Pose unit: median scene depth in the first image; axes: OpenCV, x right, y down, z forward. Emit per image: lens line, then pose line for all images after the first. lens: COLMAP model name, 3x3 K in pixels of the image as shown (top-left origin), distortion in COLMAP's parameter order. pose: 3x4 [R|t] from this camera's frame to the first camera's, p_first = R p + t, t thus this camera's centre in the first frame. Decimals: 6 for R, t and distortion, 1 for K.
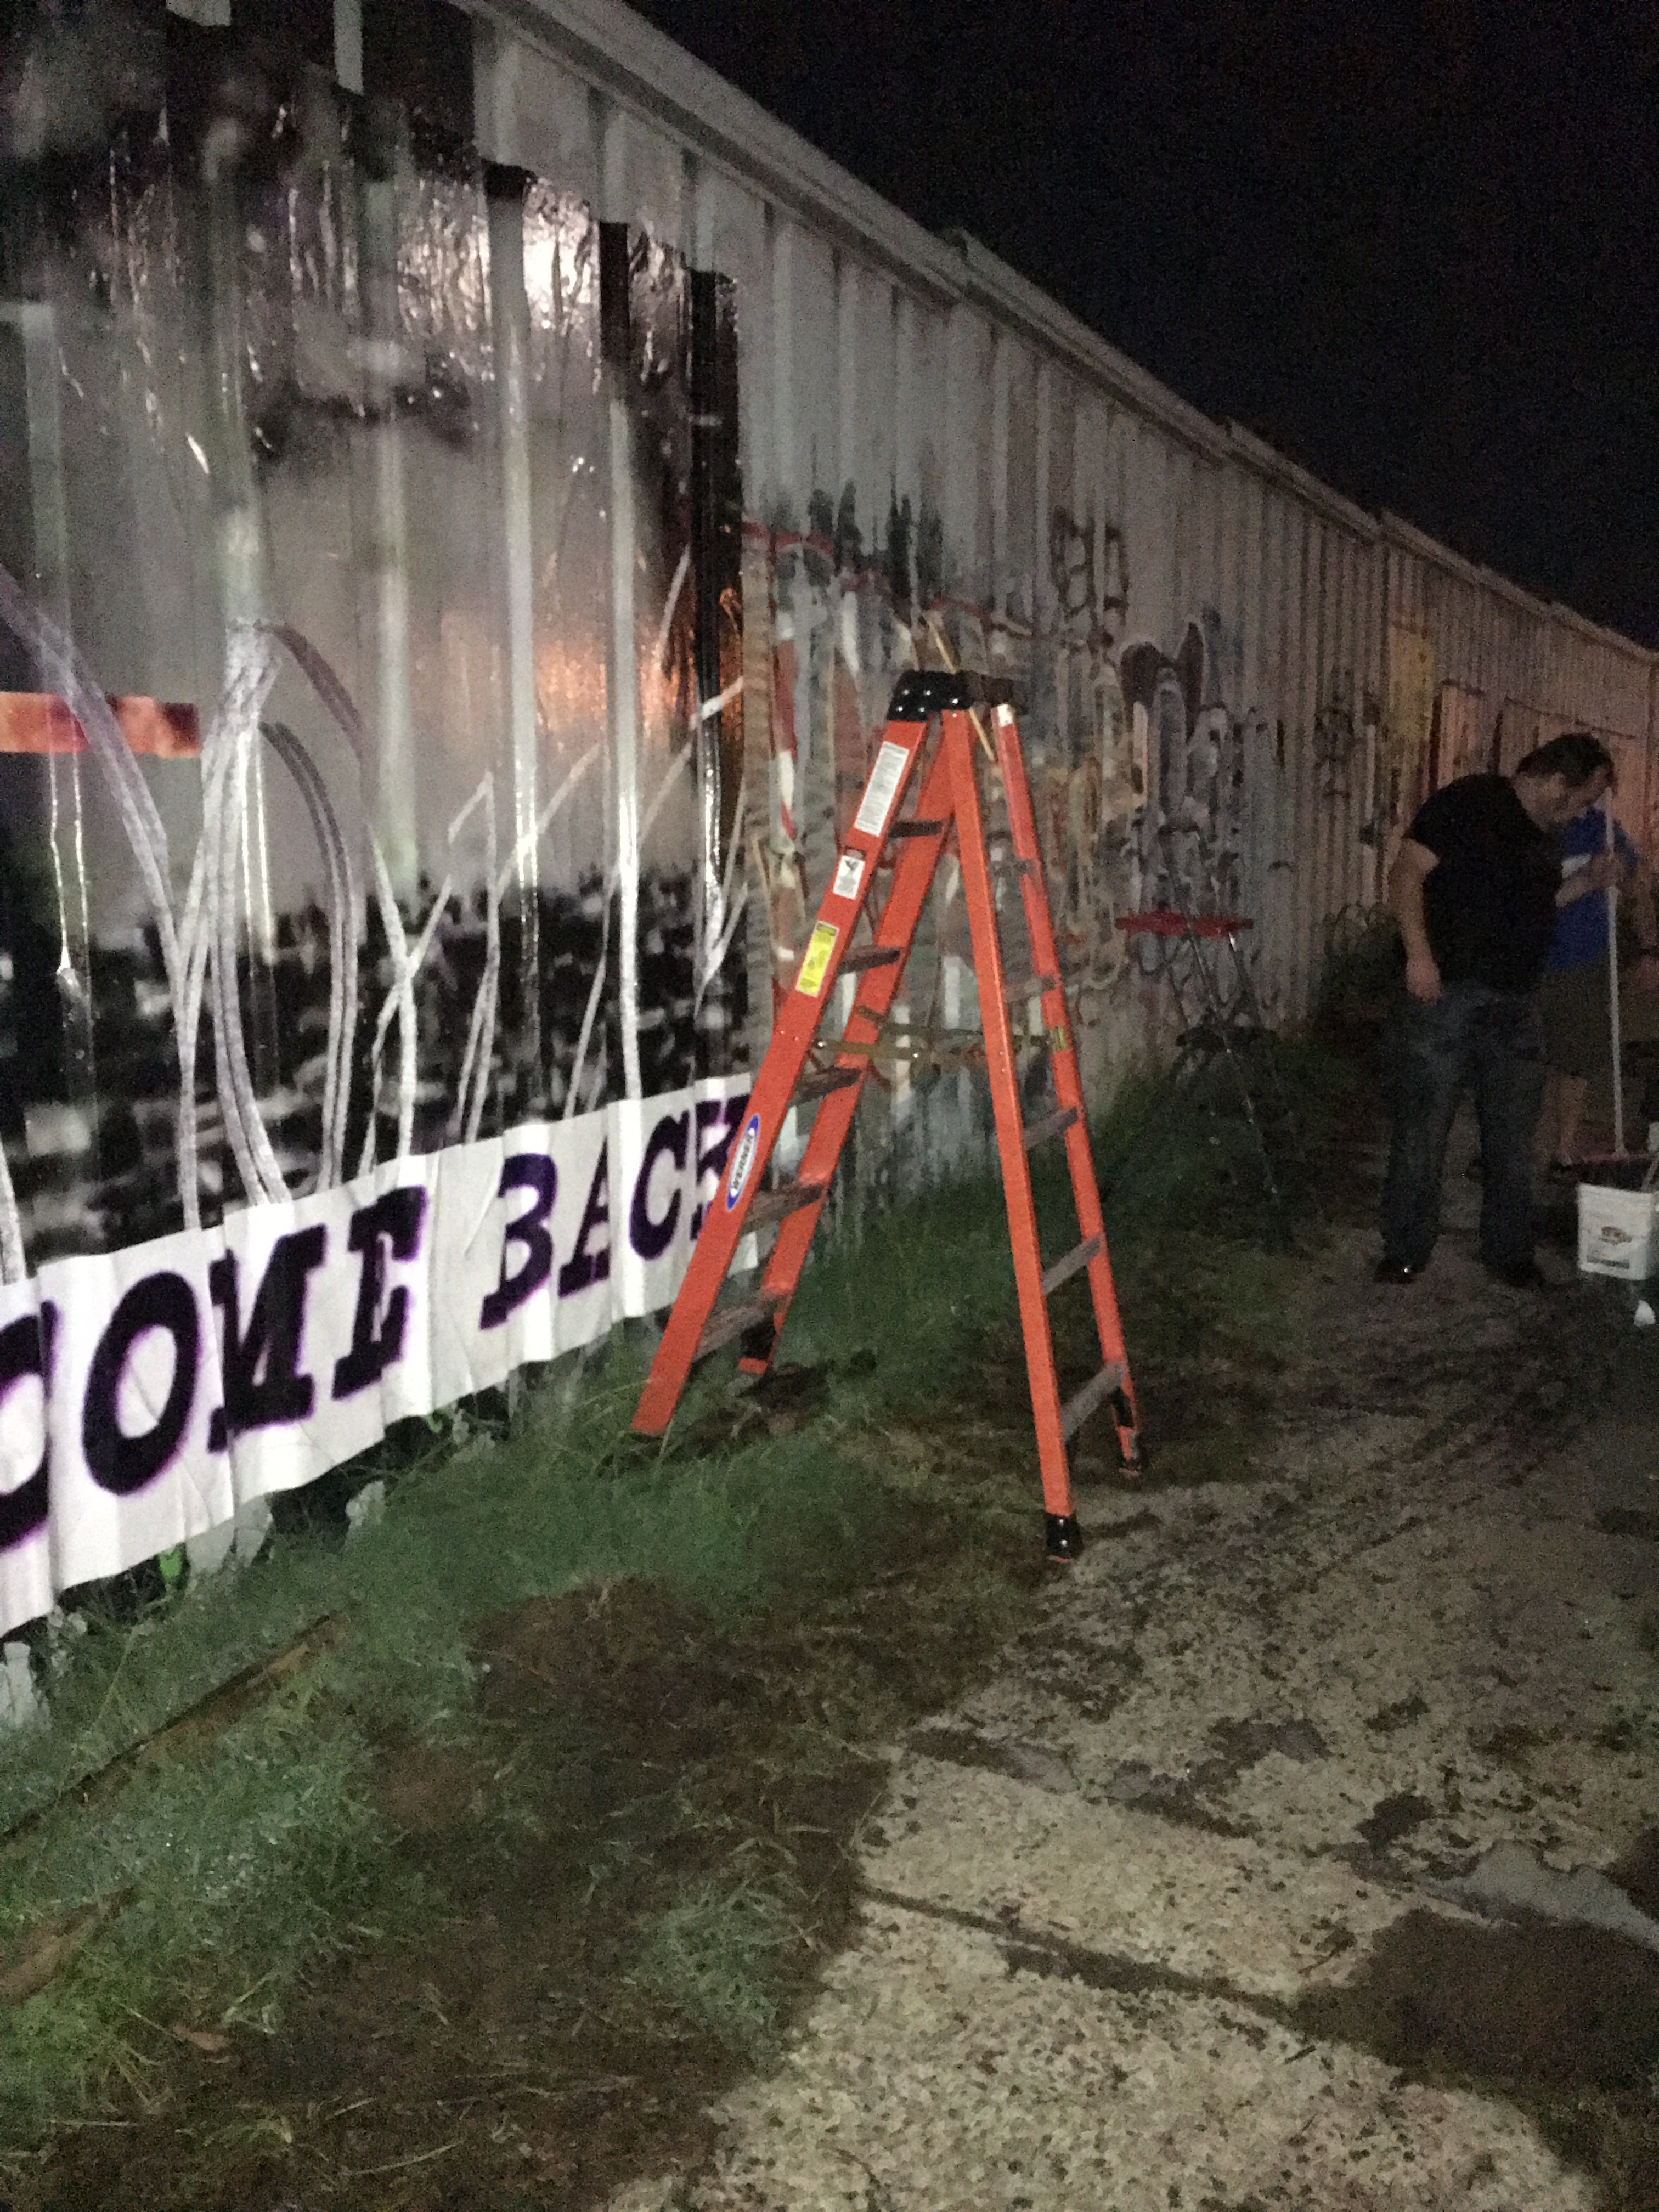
lens RADIAL K [[1889.0, 0, 829.5], [0, 1889.0, 1106.0], [0, 0, 1]] dist [0.054035, -0.072887]
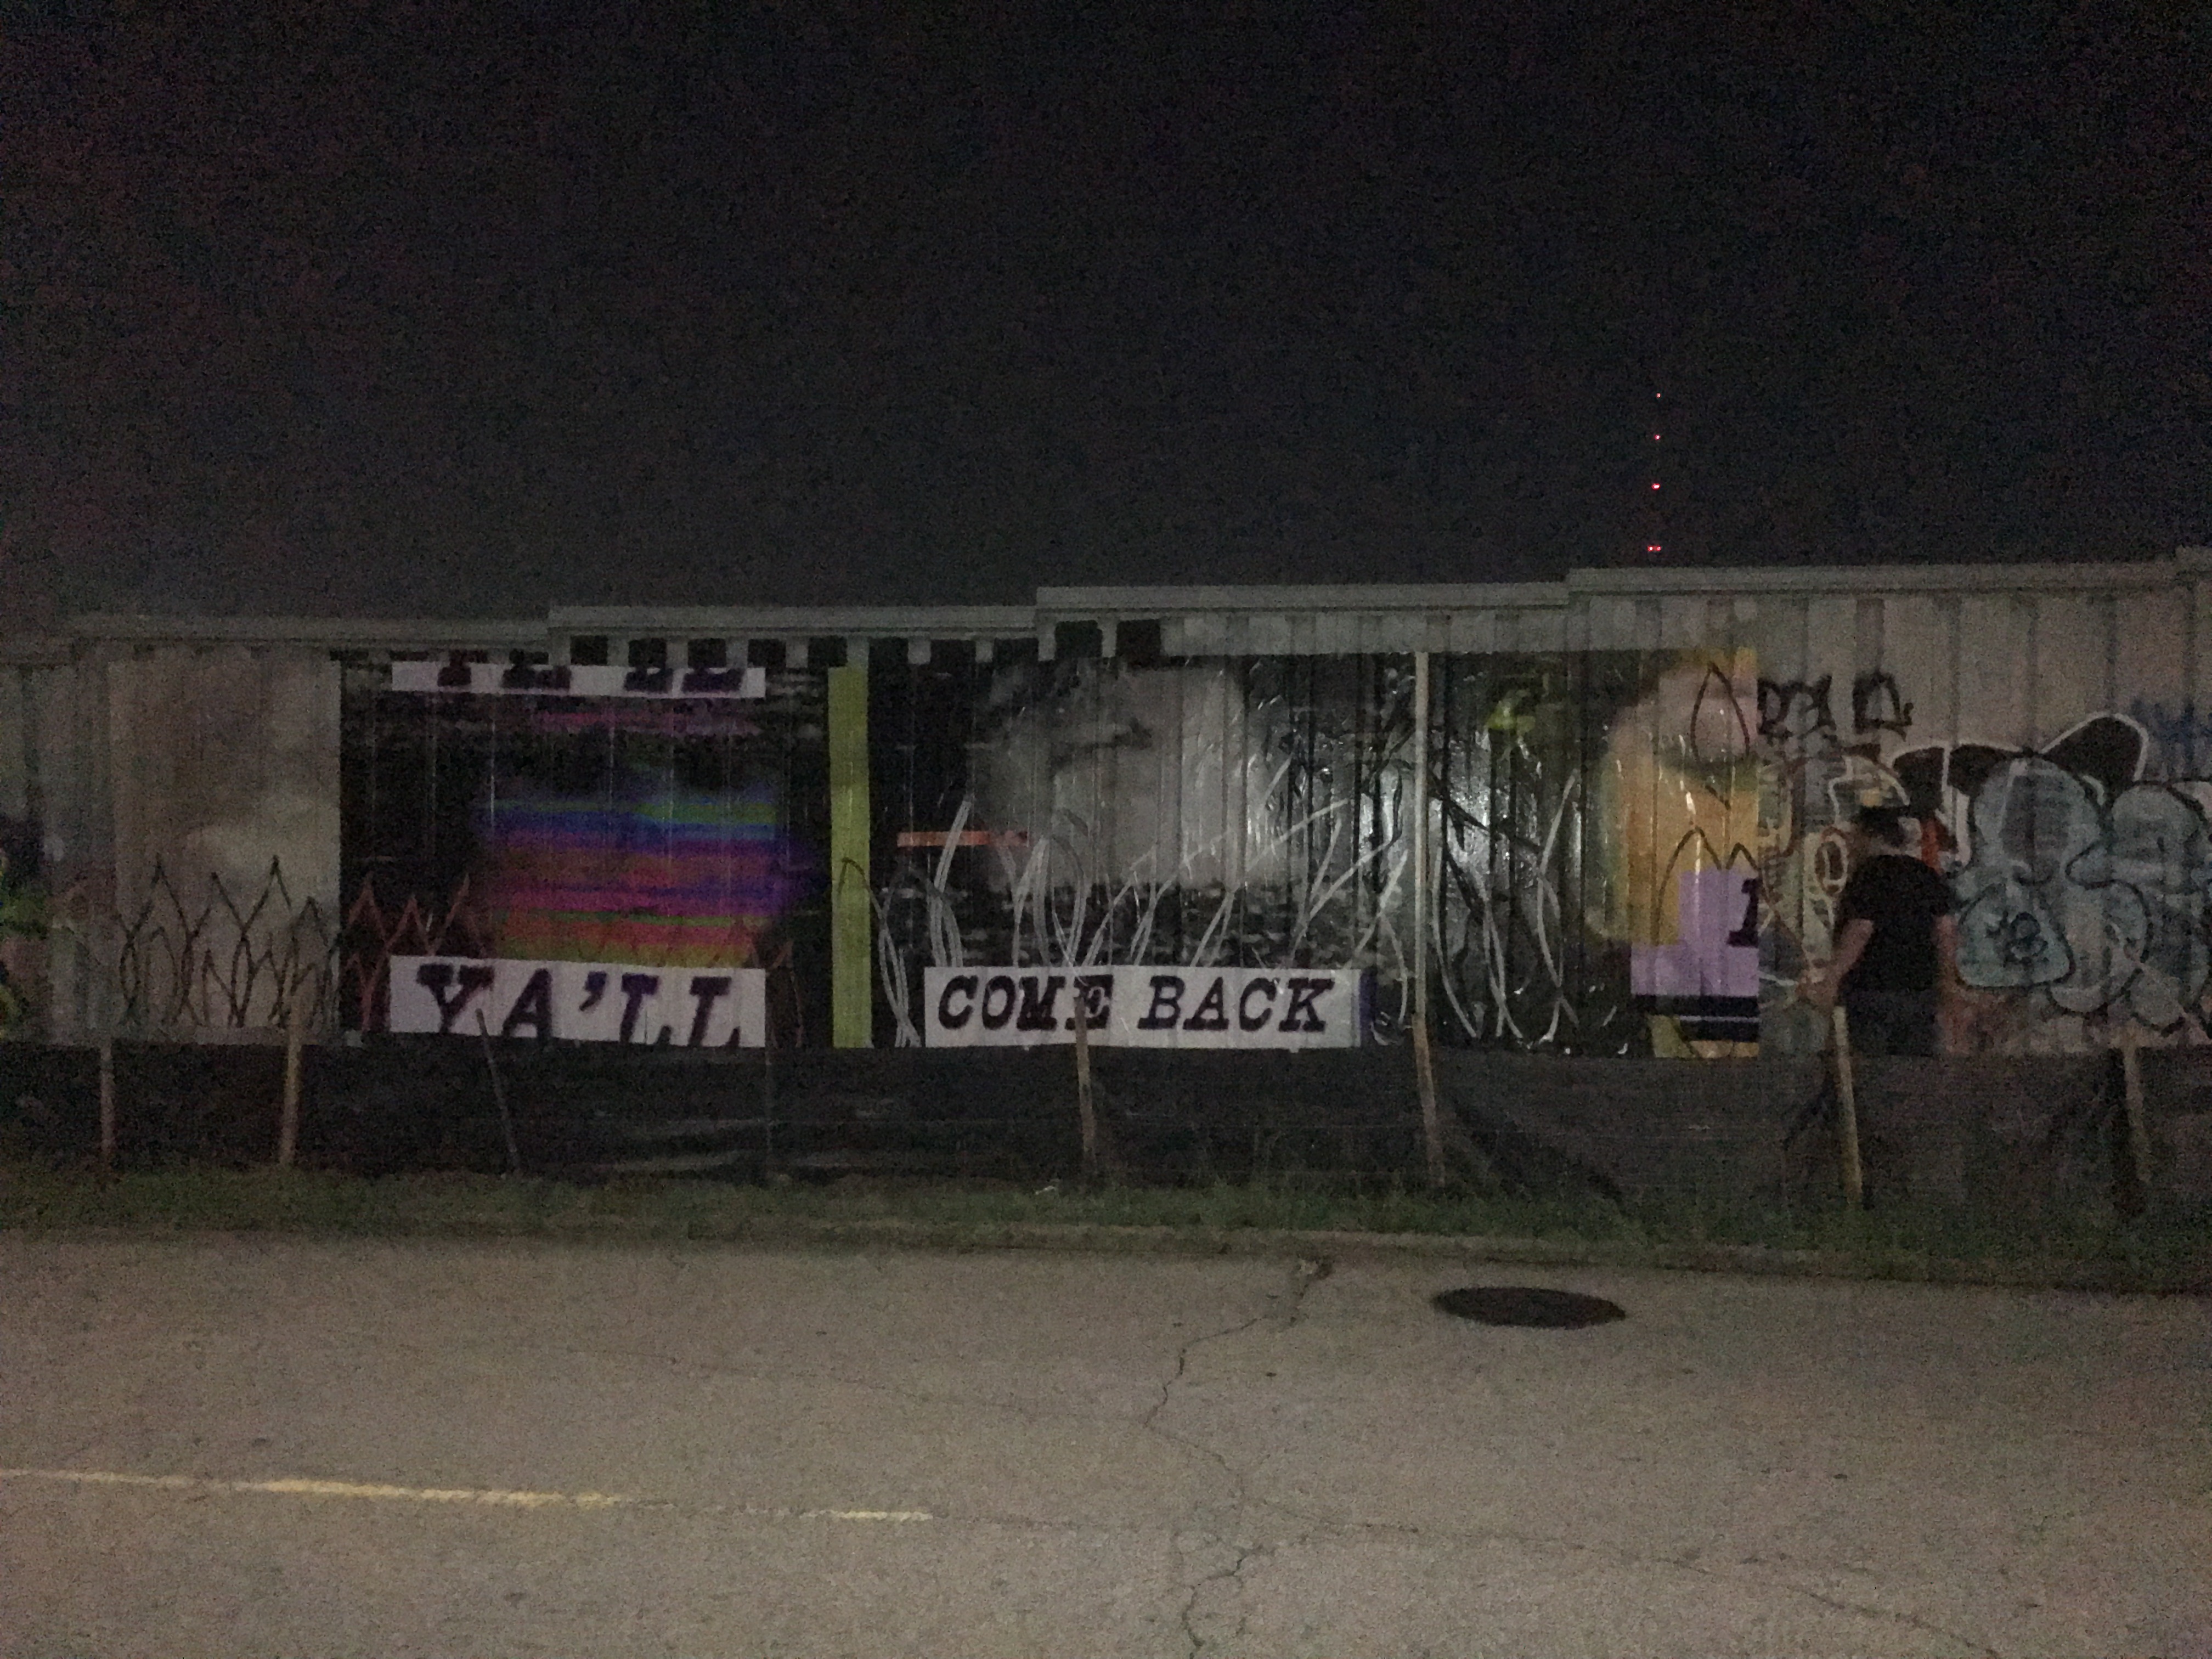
lens RADIAL K [[1889.0, 0, 1106.0], [0, 1889.0, 829.5], [0, 0, 1]] dist [0.054035, -0.072887]
pose [[0.262586, 0.013392, -0.964816, 2.873008], [-0.151061, 0.988145, -0.027398, -0.112069], [0.953011, 0.152941, 0.261496, 0.118952]]
